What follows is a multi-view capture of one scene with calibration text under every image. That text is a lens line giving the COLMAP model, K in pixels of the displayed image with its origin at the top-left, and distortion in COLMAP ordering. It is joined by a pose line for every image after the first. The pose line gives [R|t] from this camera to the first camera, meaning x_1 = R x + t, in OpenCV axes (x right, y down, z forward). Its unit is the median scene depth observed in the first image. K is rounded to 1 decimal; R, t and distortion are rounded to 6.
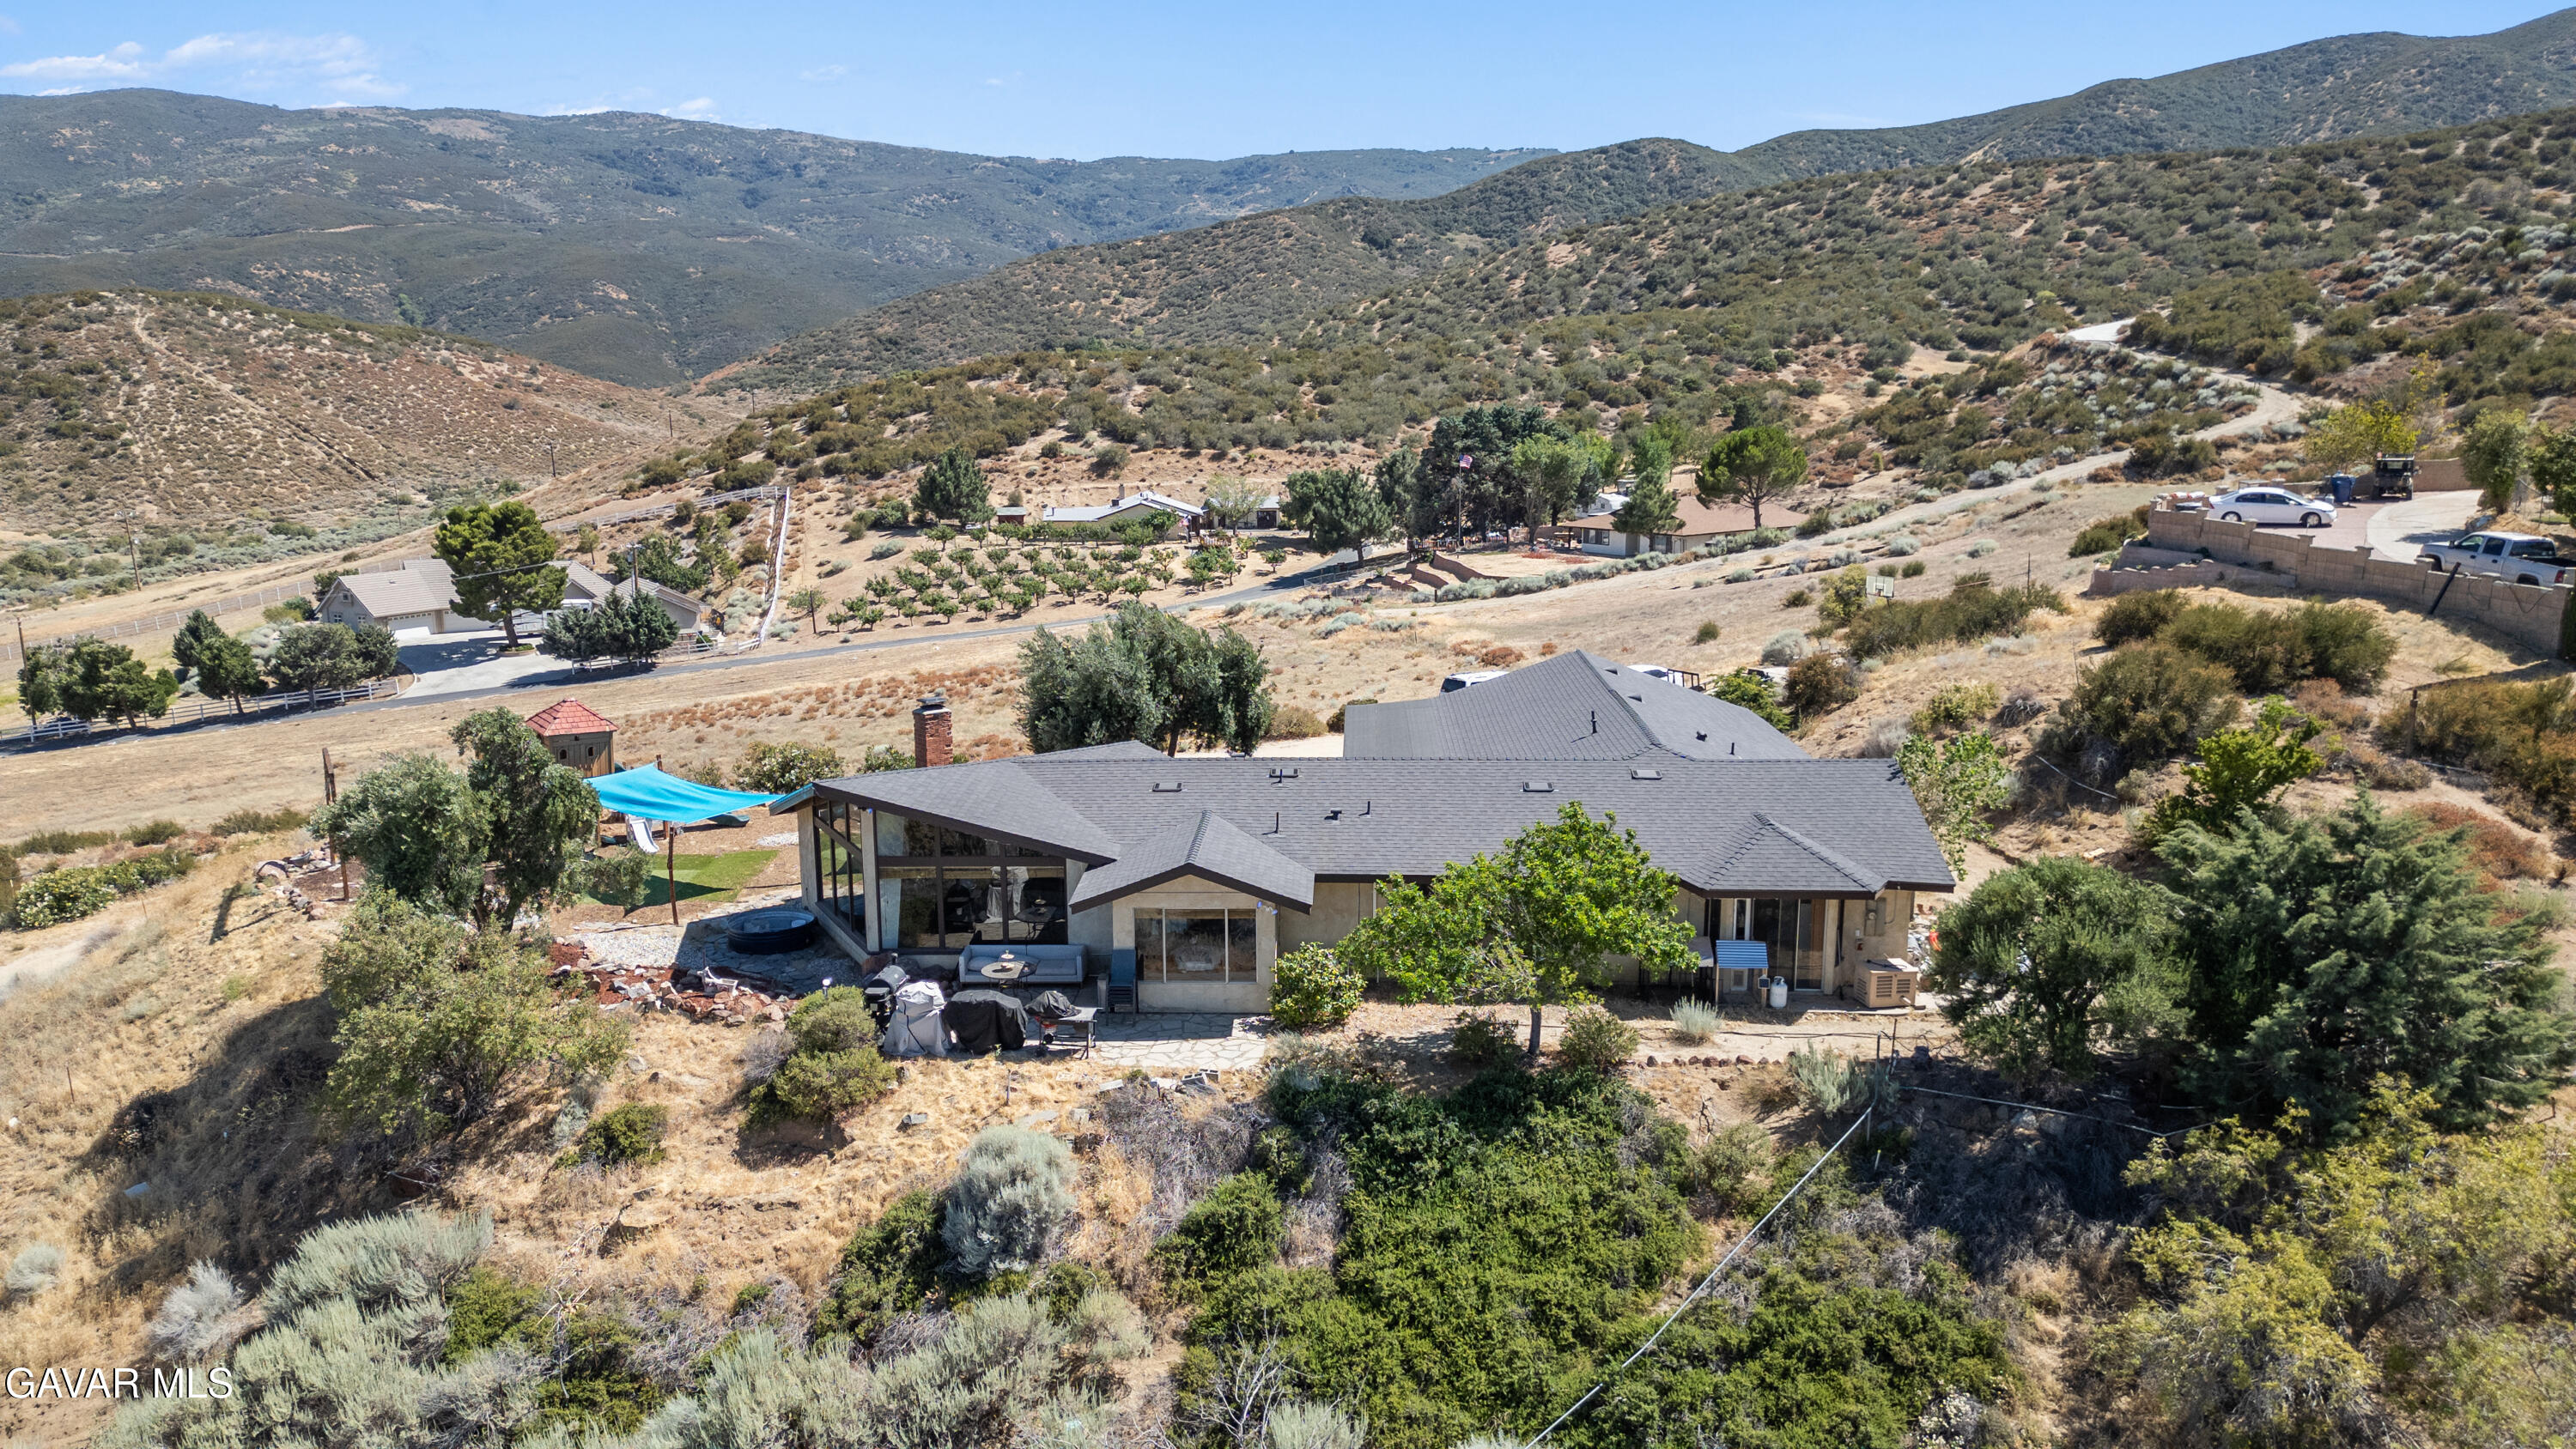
lens RADIAL K [[1799.2, 0, 1279.2], [0, 1799.2, 754.3], [0, 0, 1]] dist [0.064297, -0.066341]
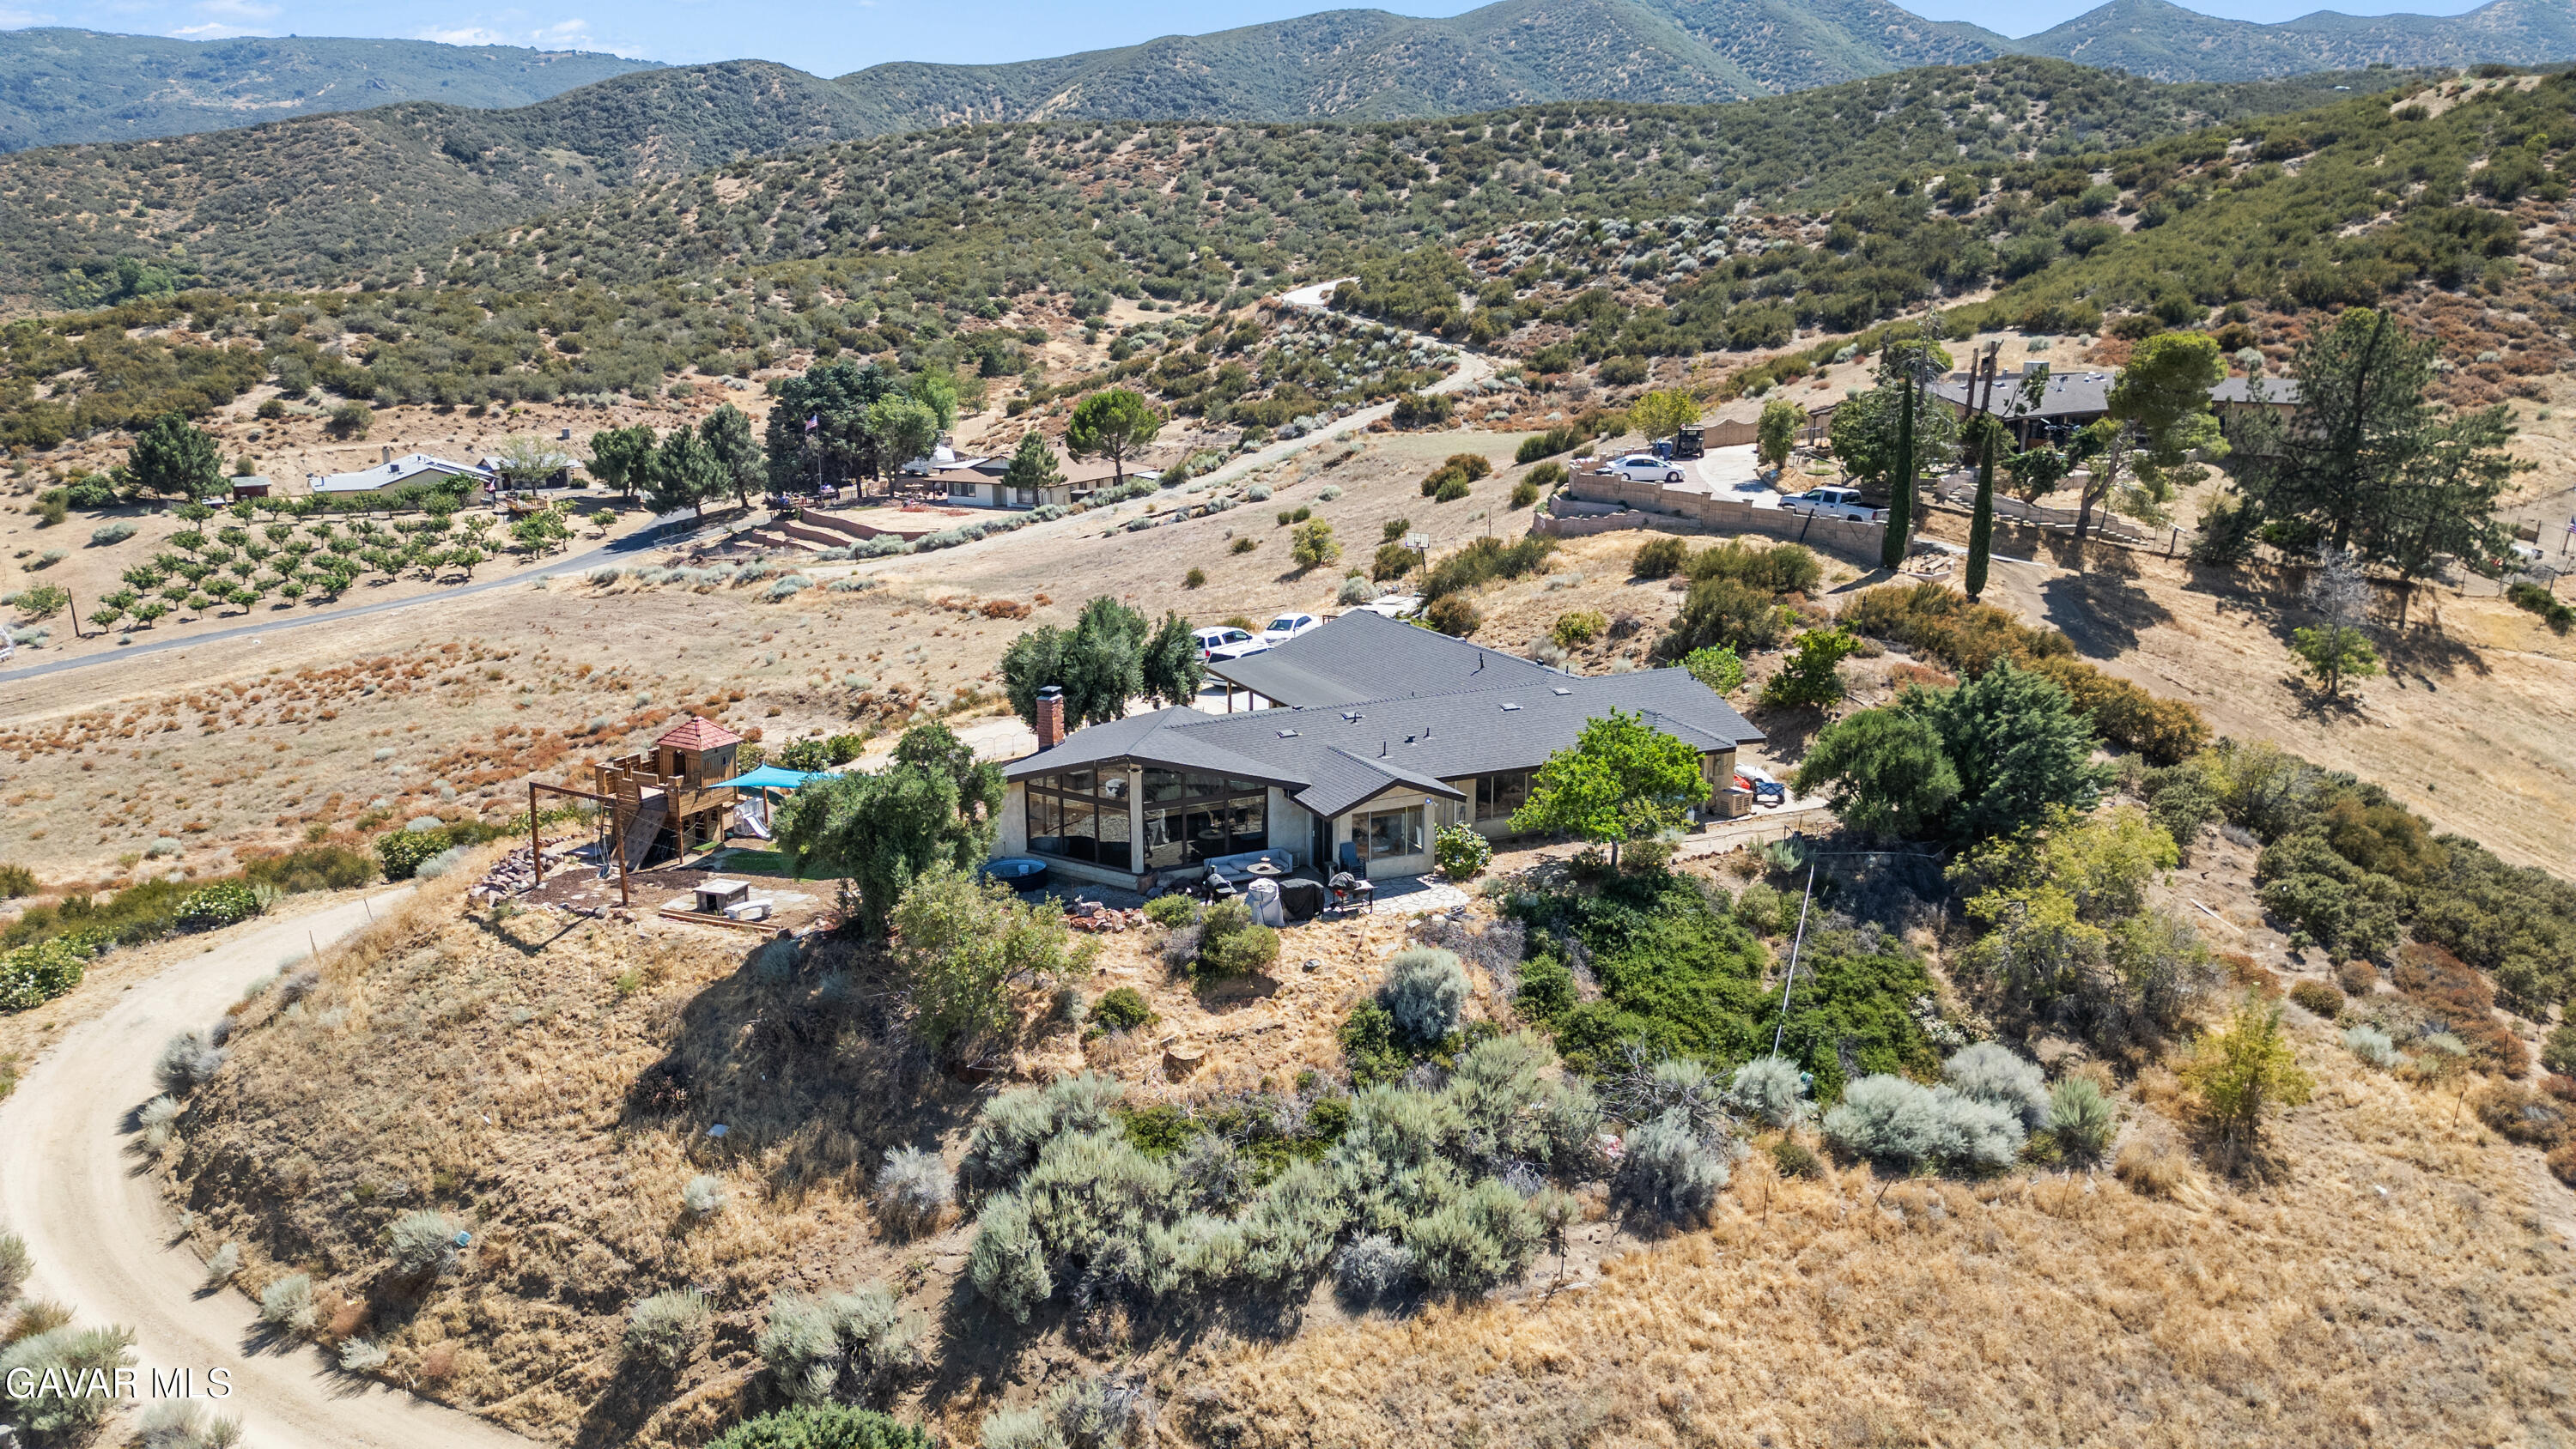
lens RADIAL K [[1799.2, 0, 1293.6], [0, 1799.2, 746.5], [0, 0, 1]] dist [0.064297, -0.066341]
pose [[0.883372, -0.109508, 0.455699, -0.108485], [0.093025, 0.993942, 0.058522, -0.008100], [-0.459347, -0.009306, 0.888208, -0.038949]]
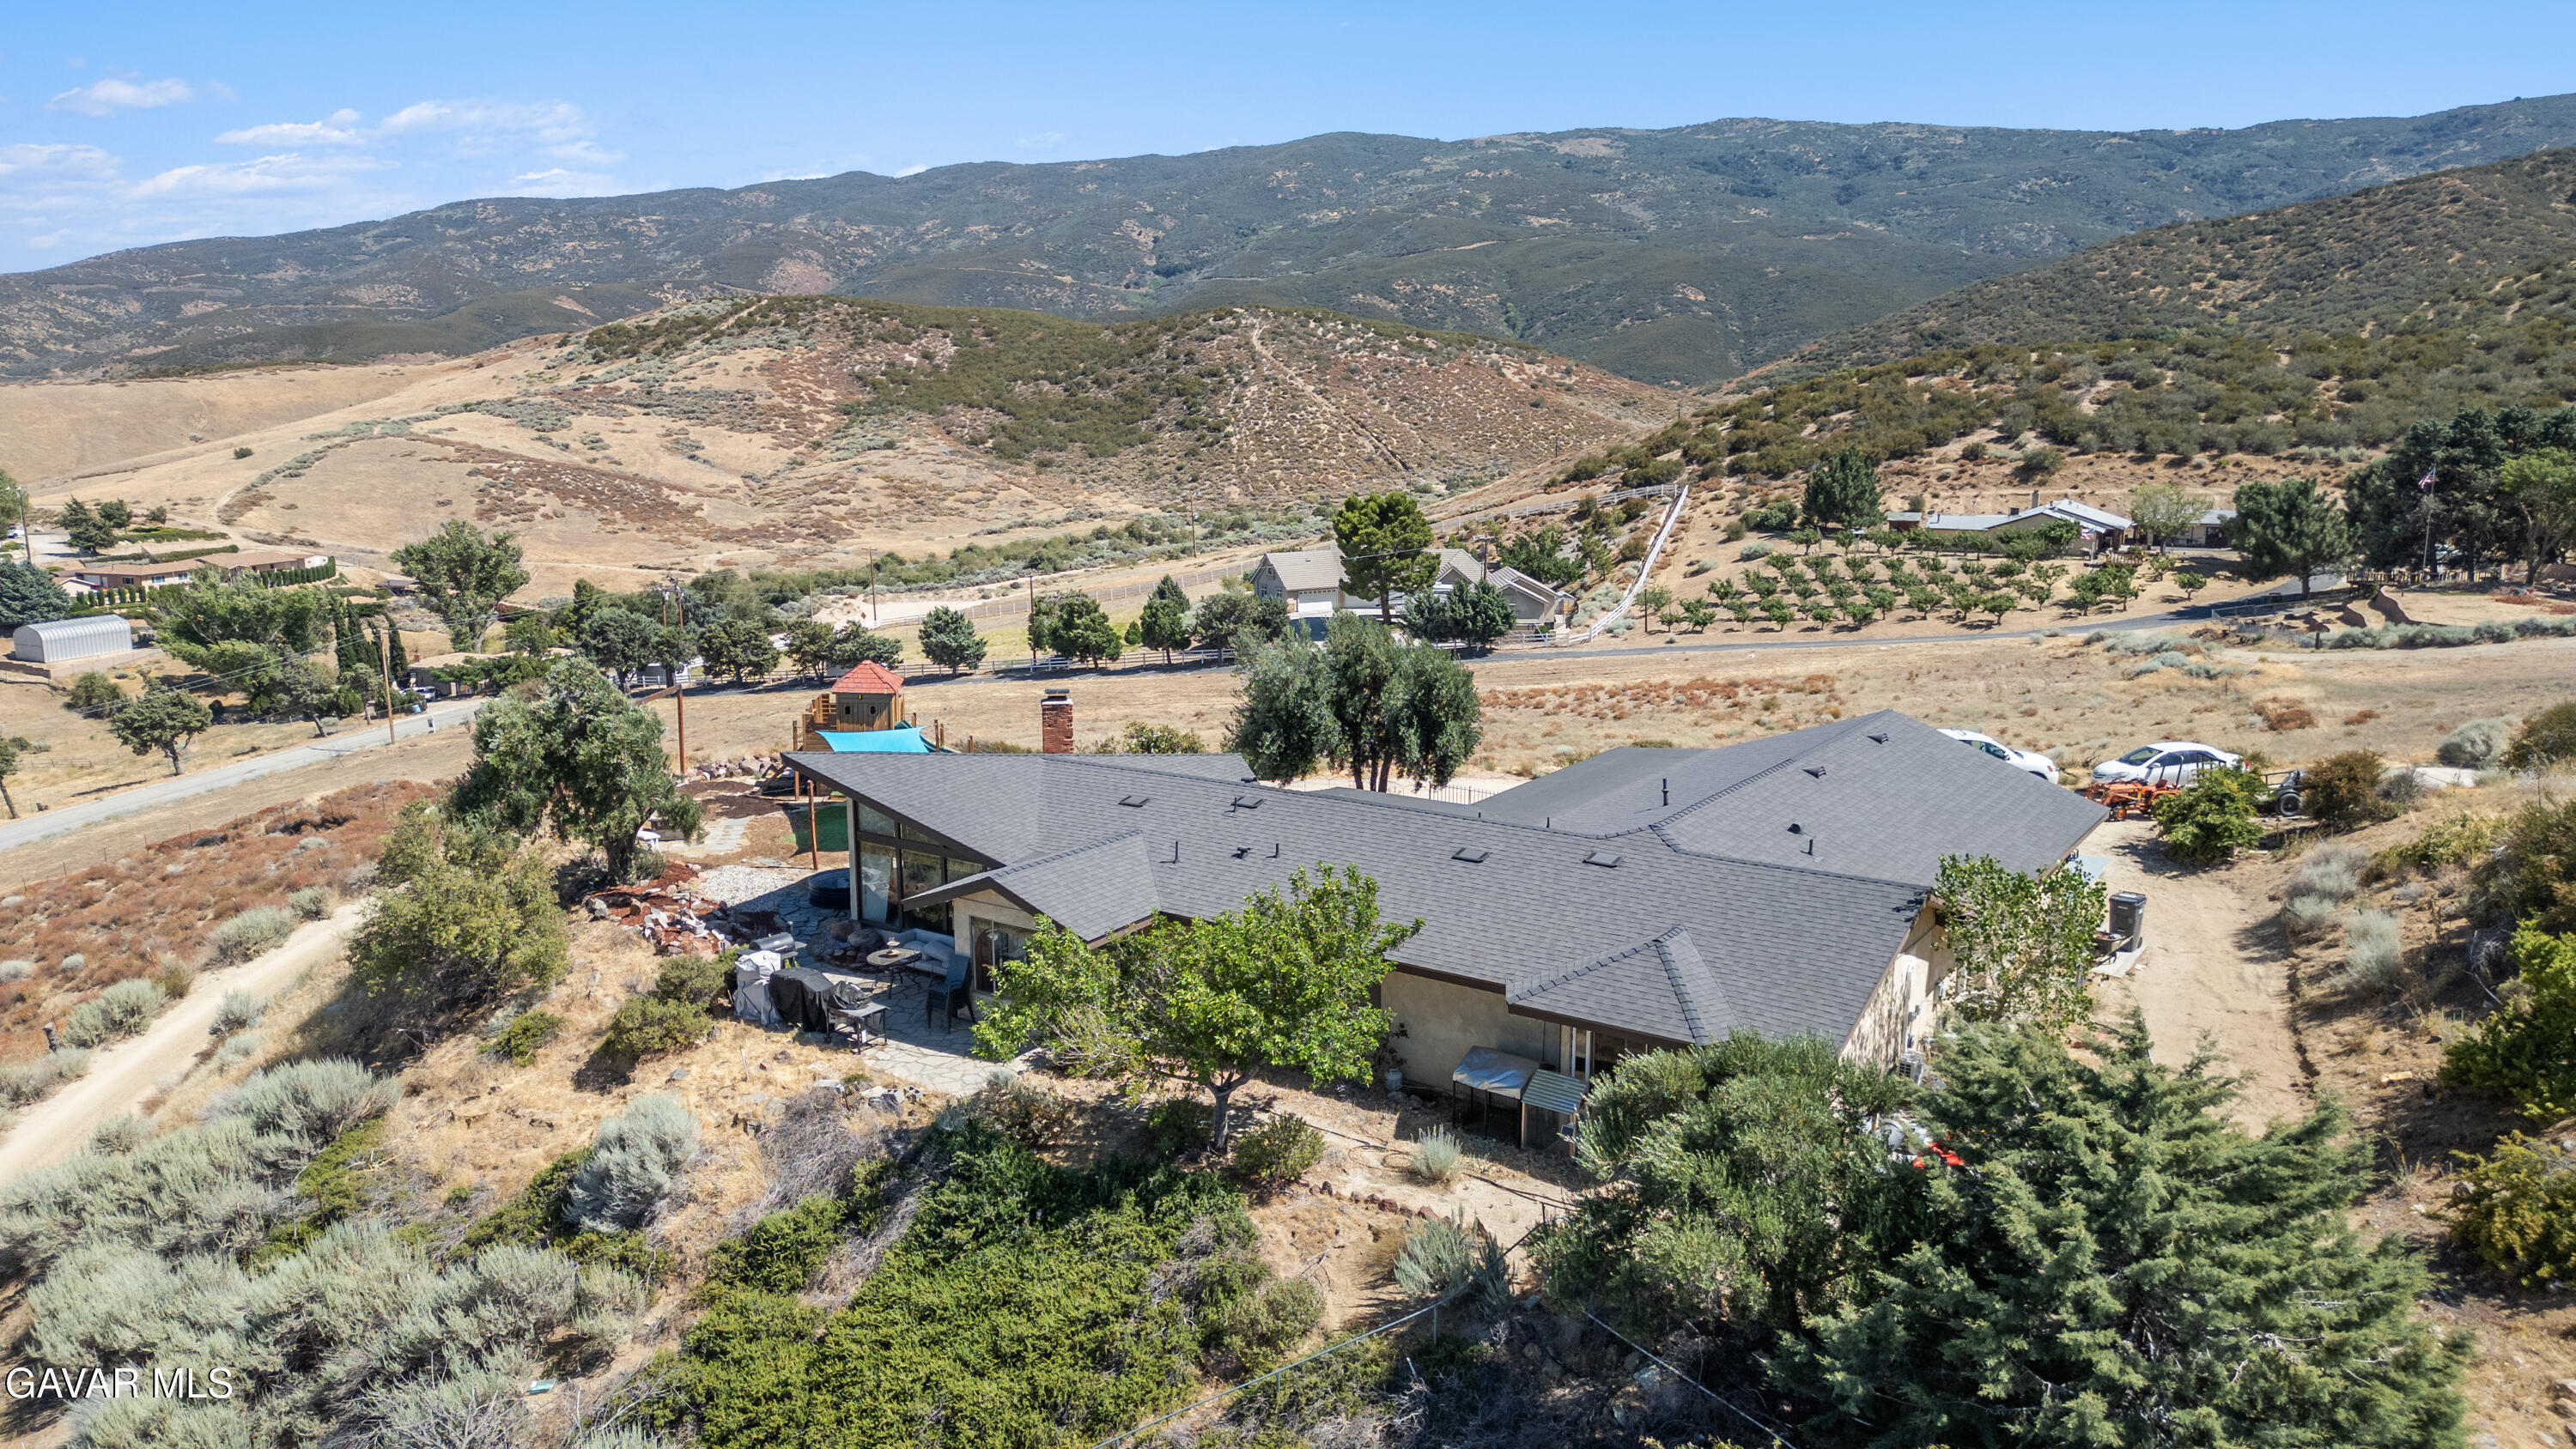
lens RADIAL K [[1799.2, 0, 1267.0], [0, 1799.2, 747.5], [0, 0, 1]] dist [0.064297, -0.066341]
pose [[0.839648, 0.109294, -0.532020, 0.078429], [-0.110584, 0.993427, 0.029556, -0.007232], [0.531754, 0.034016, 0.846216, 0.034578]]
